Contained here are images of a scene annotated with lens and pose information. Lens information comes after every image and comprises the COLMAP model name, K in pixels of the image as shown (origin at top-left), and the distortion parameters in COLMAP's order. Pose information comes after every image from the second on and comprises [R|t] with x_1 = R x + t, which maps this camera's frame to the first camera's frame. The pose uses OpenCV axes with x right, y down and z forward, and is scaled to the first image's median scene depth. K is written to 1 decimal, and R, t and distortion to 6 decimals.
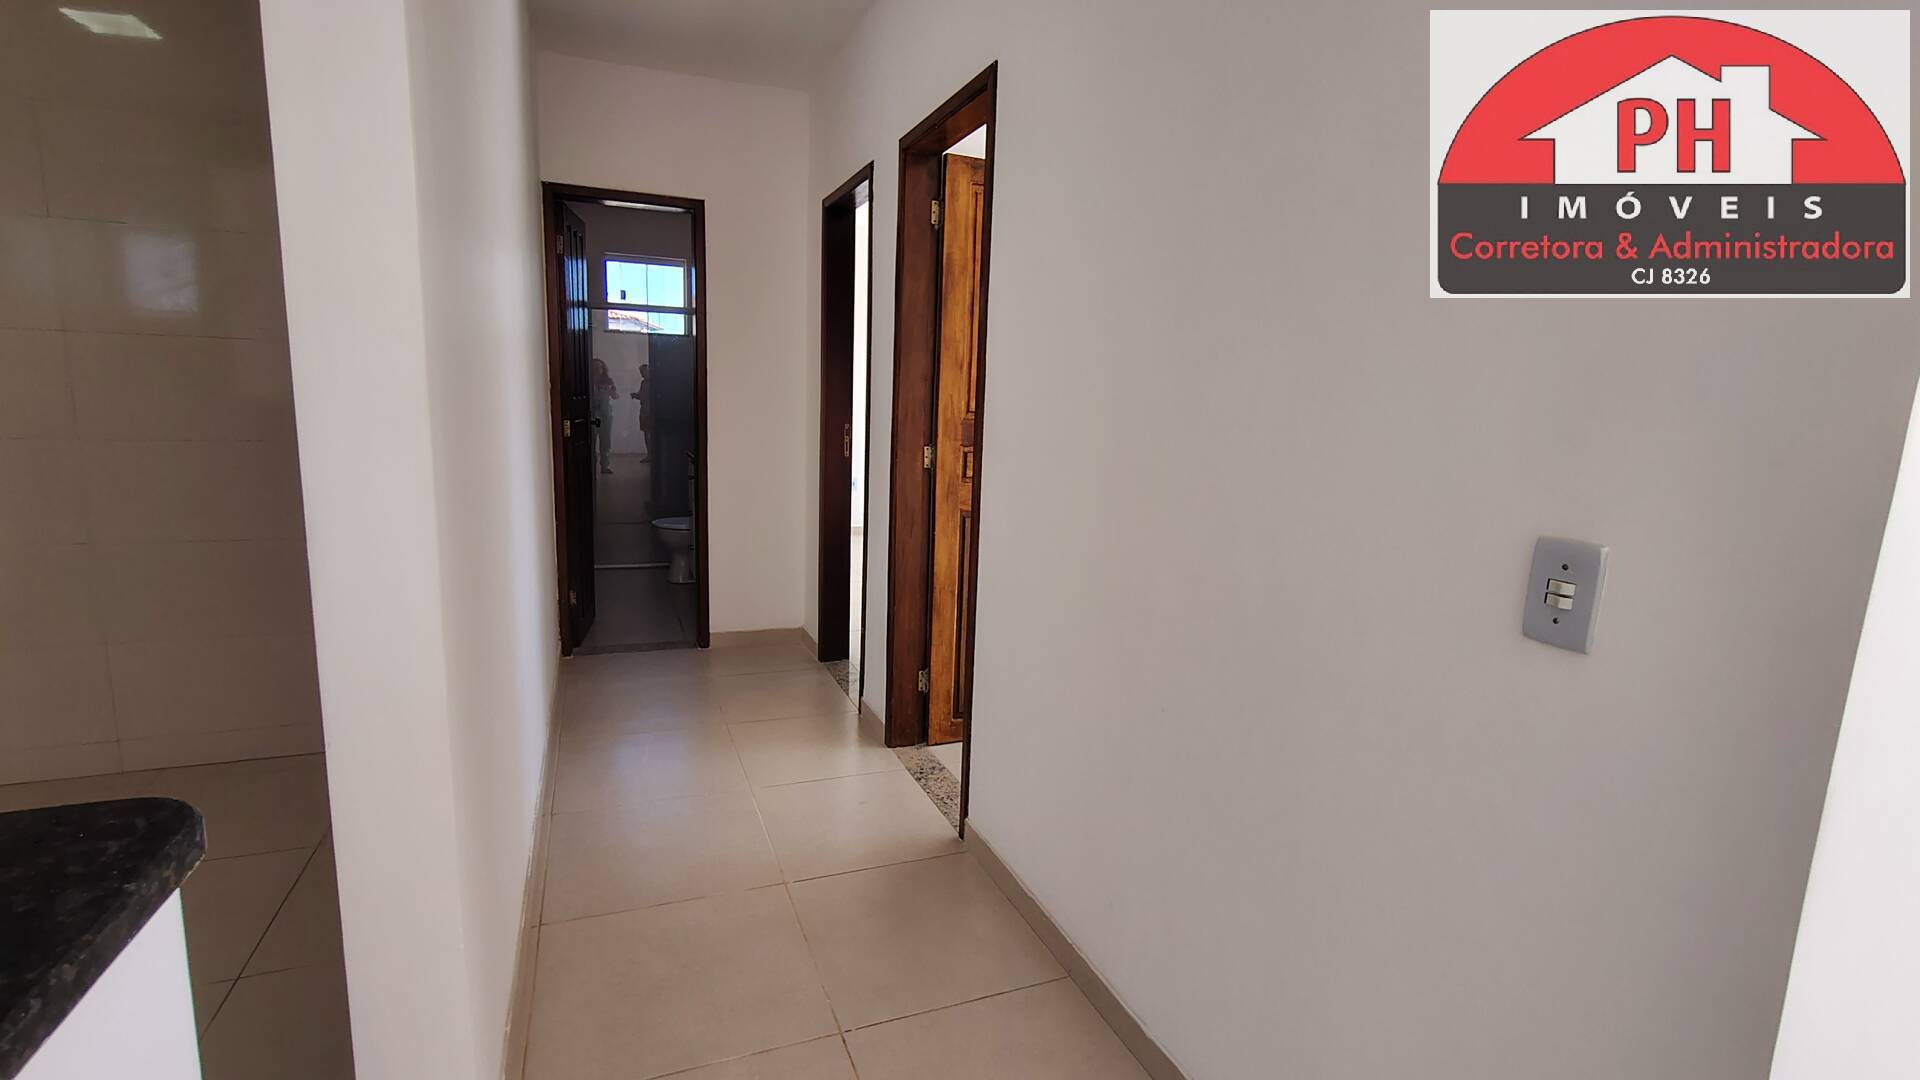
lens RADIAL K [[876.5, 0, 961.1], [0, 876.5, 545.1], [0, 0, 1]] dist [-0.001571, 0.000376]
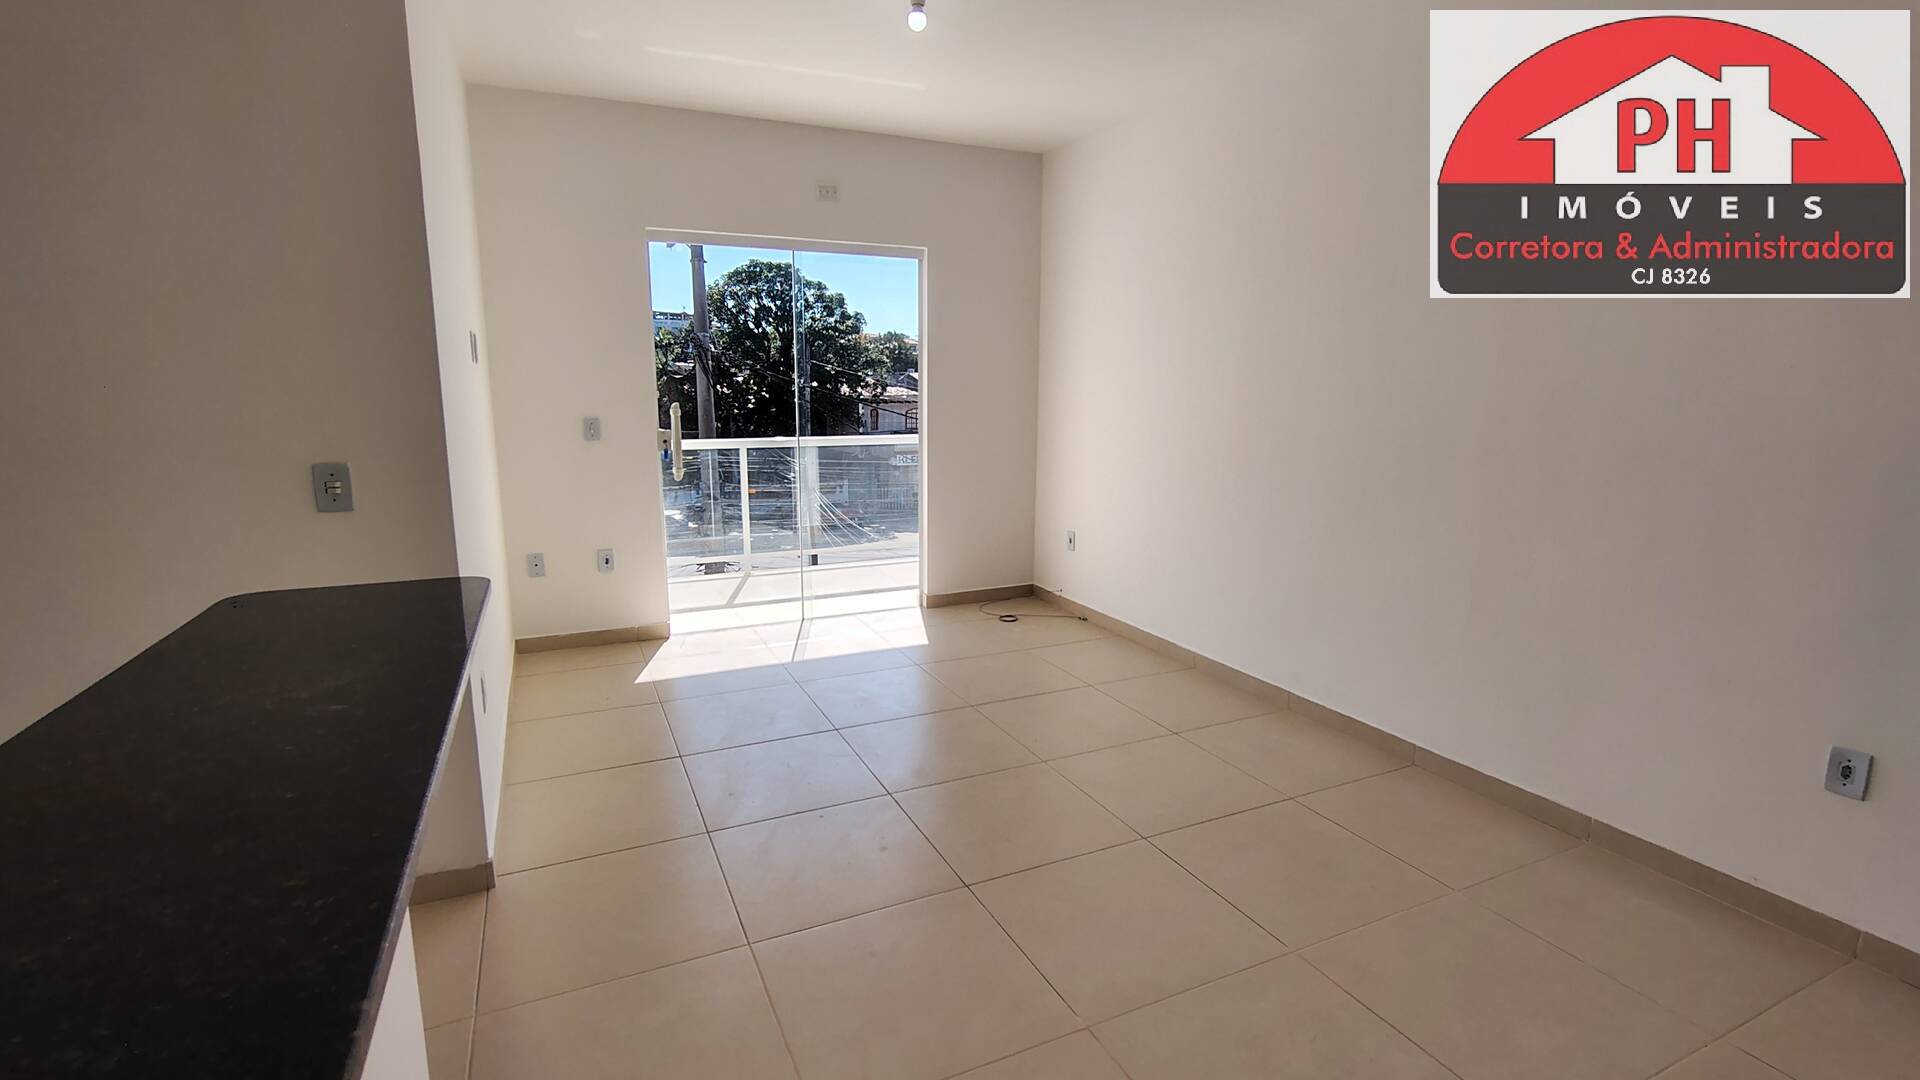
lens RADIAL K [[880.3, 0, 960.0], [0, 880.3, 540.0], [0, 0, 1]] dist [-0.001644, 0.000704]
pose [[-0.053022, -0.209836, 0.976298, -1.626766], [0.161216, 0.963049, 0.215744, -0.041741], [-0.985494, 0.168834, -0.017233, -0.511323]]
